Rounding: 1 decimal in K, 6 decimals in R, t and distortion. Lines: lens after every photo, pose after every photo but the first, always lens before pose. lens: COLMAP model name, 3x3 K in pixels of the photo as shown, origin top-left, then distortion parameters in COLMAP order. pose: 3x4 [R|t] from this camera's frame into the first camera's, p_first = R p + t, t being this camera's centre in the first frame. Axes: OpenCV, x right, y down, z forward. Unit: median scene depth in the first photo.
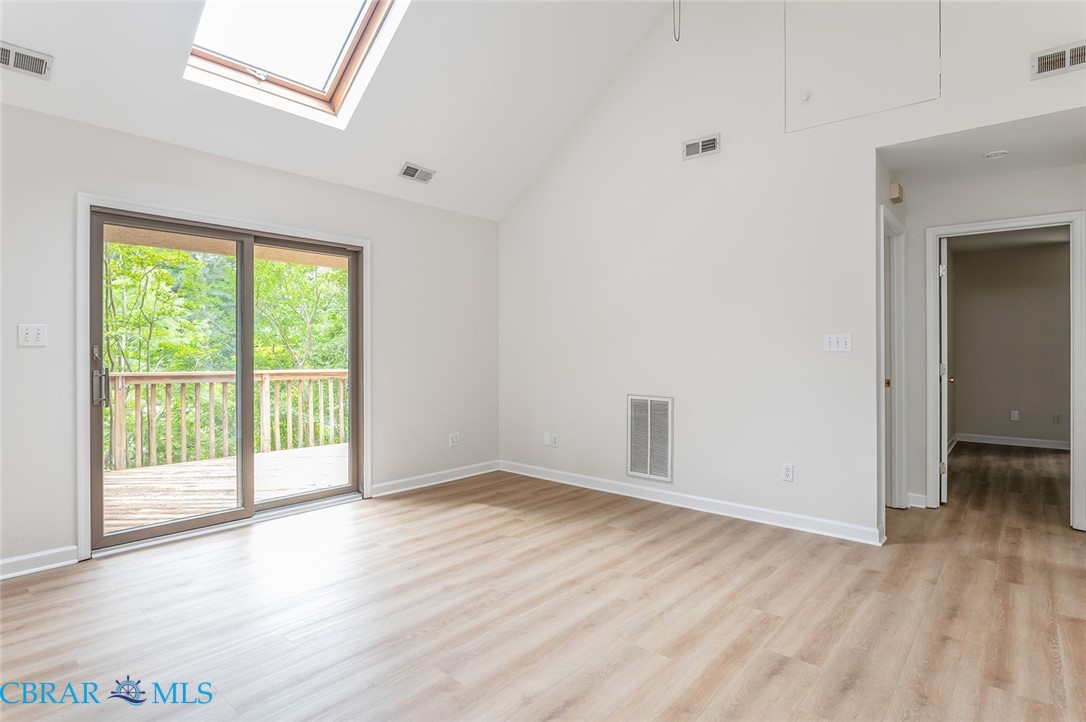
lens RADIAL K [[565.8, 0, 544.6], [0, 565.8, 358.0], [0, 0, 1]] dist [-0.019864, 0.000779]
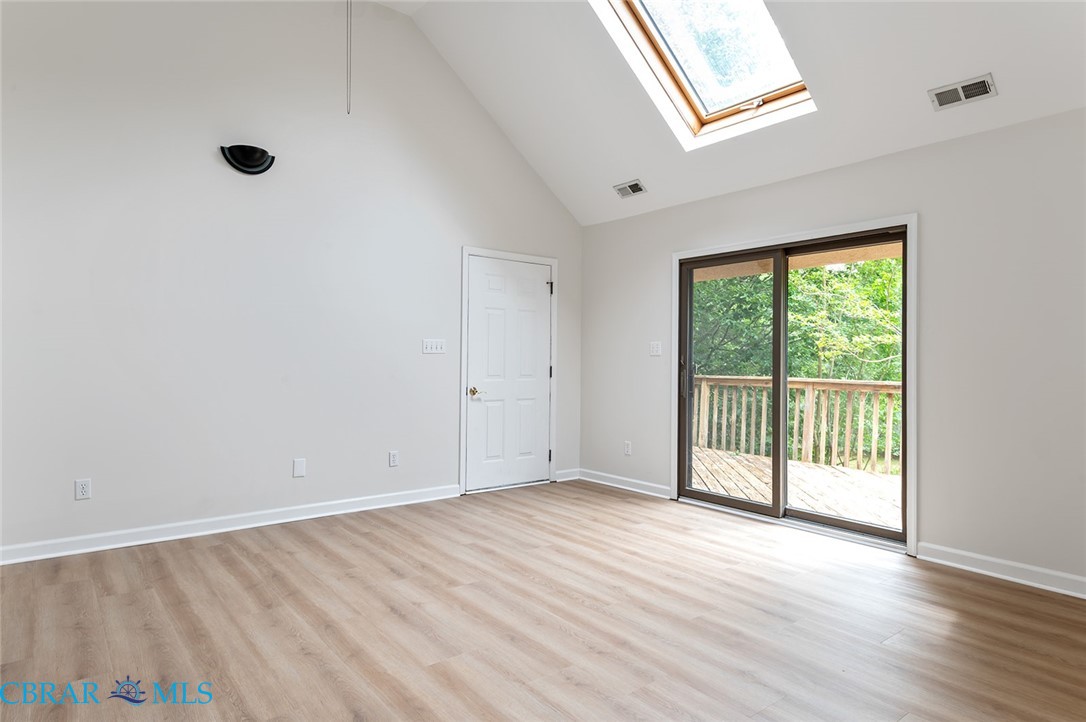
lens RADIAL K [[625.0, 0, 541.5], [0, 625.0, 359.9], [0, 0, 1]] dist [-0.000093, -0.000980]
pose [[-0.196808, -0.001957, -0.980440, 0.925483], [-0.023847, 0.999712, 0.002791, -0.005692], [0.980152, 0.023930, -0.196798, 1.029087]]
